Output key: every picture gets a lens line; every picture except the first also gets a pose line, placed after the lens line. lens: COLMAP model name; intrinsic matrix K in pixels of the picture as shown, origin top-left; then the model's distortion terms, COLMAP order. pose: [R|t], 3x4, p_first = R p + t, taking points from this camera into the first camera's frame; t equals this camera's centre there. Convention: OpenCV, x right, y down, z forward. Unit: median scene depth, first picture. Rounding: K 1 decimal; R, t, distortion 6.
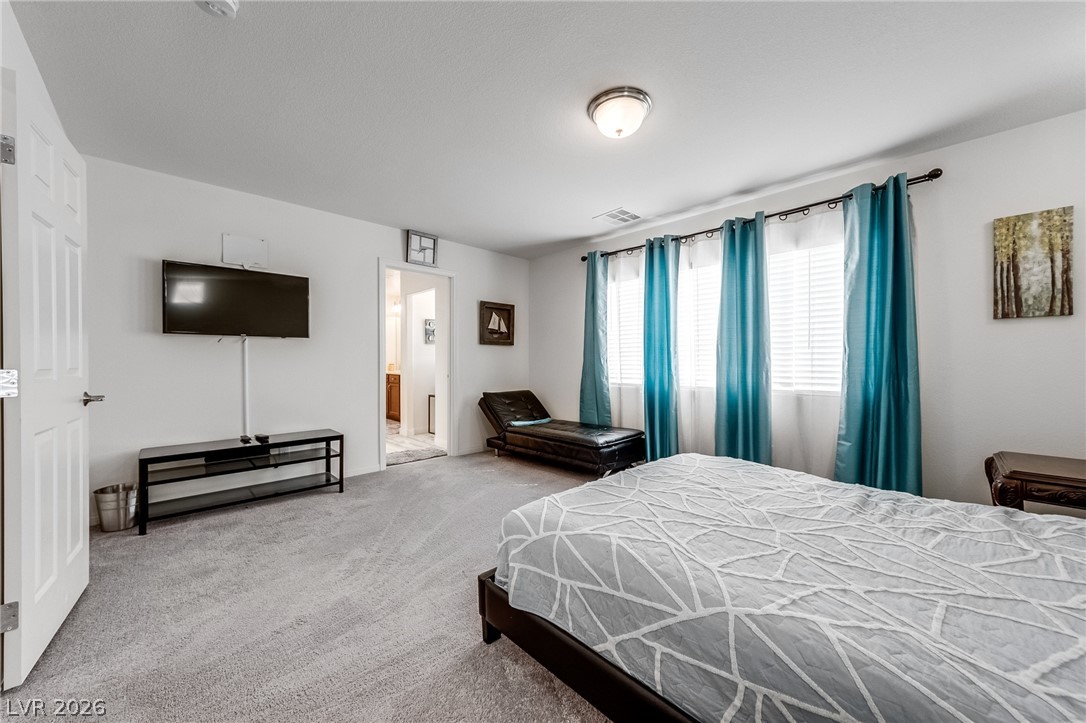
lens RADIAL K [[407.8, 0, 537.4], [0, 407.8, 362.7], [0, 0, 1]] dist [0.000679, 0.000047]
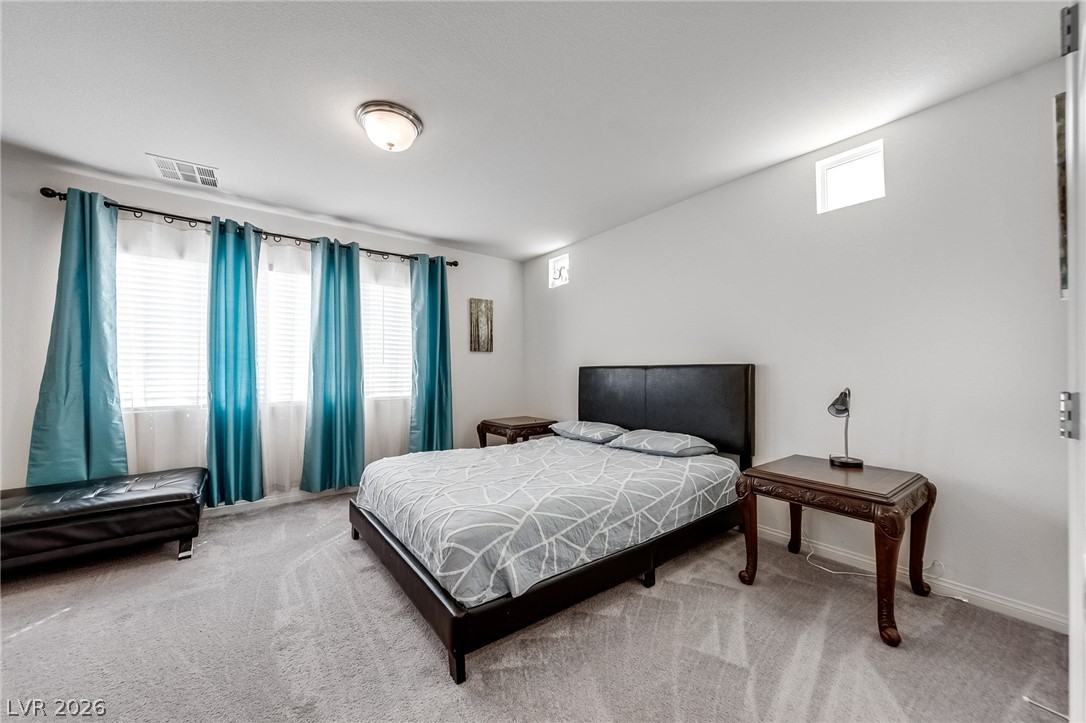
lens RADIAL K [[407.8, 0, 538.9], [0, 407.8, 368.6], [0, 0, 1]] dist [0.000679, 0.000047]
pose [[0.093368, 0.010486, 0.995576, -0.646554], [0.005092, 0.999926, -0.011009, -0.003689], [-0.995619, 0.006097, 0.093308, 0.465799]]
